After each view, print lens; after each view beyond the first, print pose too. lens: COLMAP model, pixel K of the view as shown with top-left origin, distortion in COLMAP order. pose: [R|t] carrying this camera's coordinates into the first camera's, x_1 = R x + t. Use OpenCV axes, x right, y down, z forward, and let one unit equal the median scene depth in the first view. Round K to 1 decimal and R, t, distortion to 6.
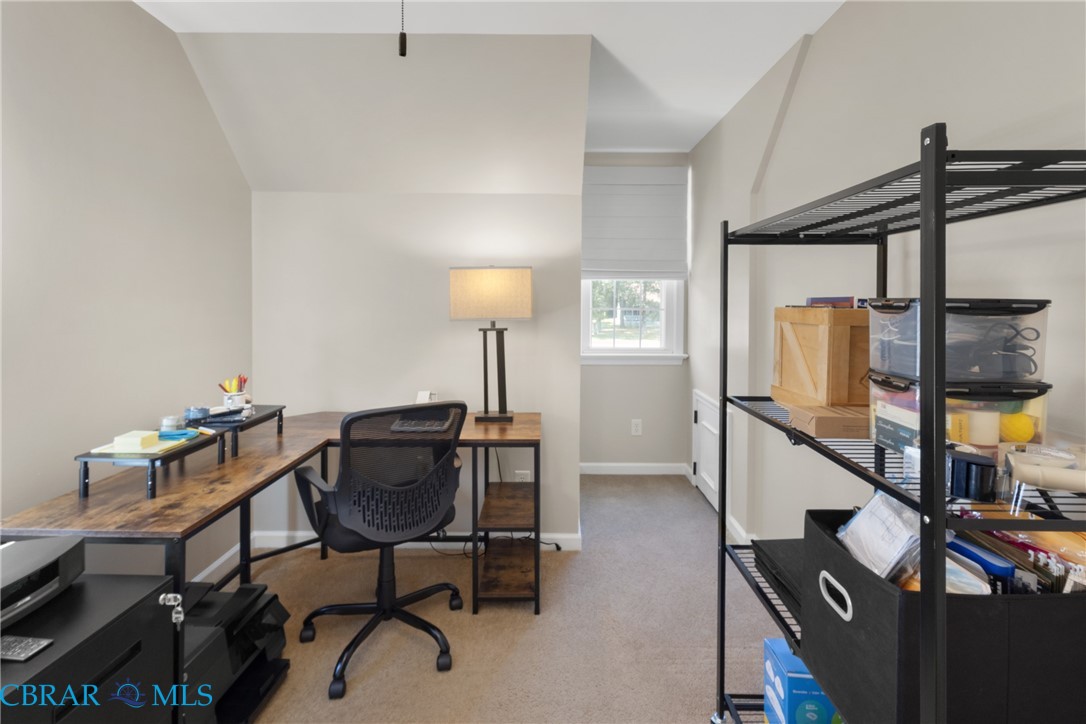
lens RADIAL K [[522.2, 0, 544.3], [0, 522.2, 307.4], [0, 0, 1]] dist [0.001879, 0.001116]
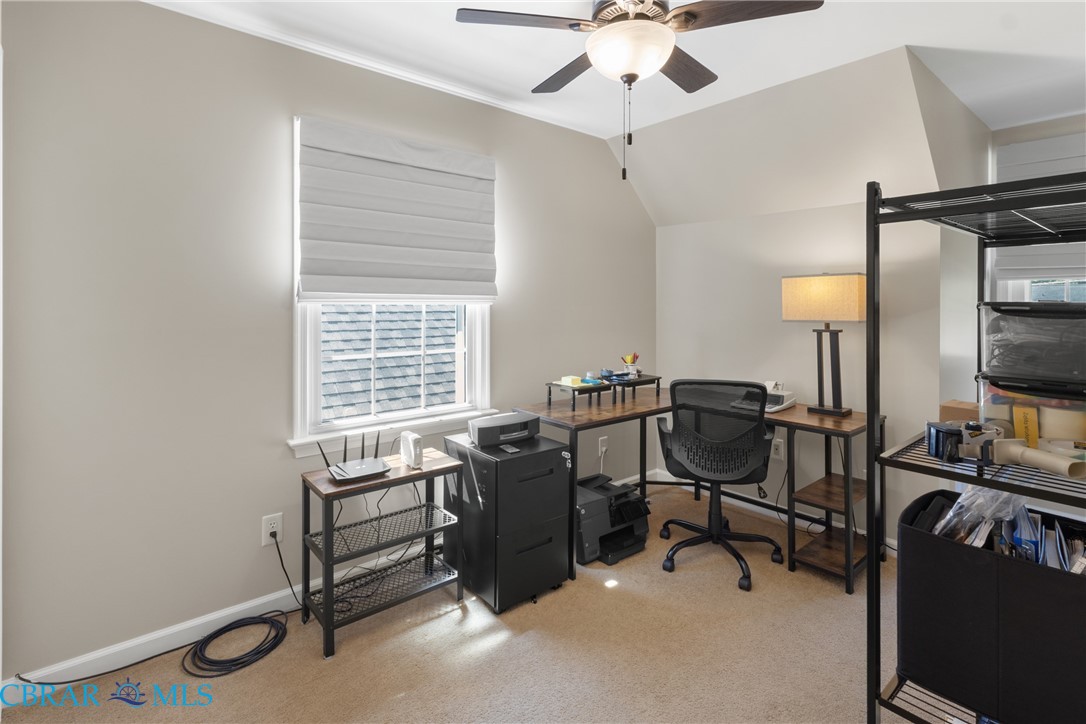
lens RADIAL K [[522.2, 0, 544.3], [0, 522.2, 307.4], [0, 0, 1]] dist [0.001879, 0.001116]
pose [[0.654827, 0.005996, -0.755755, 0.423125], [-0.012221, 0.999922, -0.002656, 0.003883], [0.755680, 0.010975, 0.654849, -0.212082]]
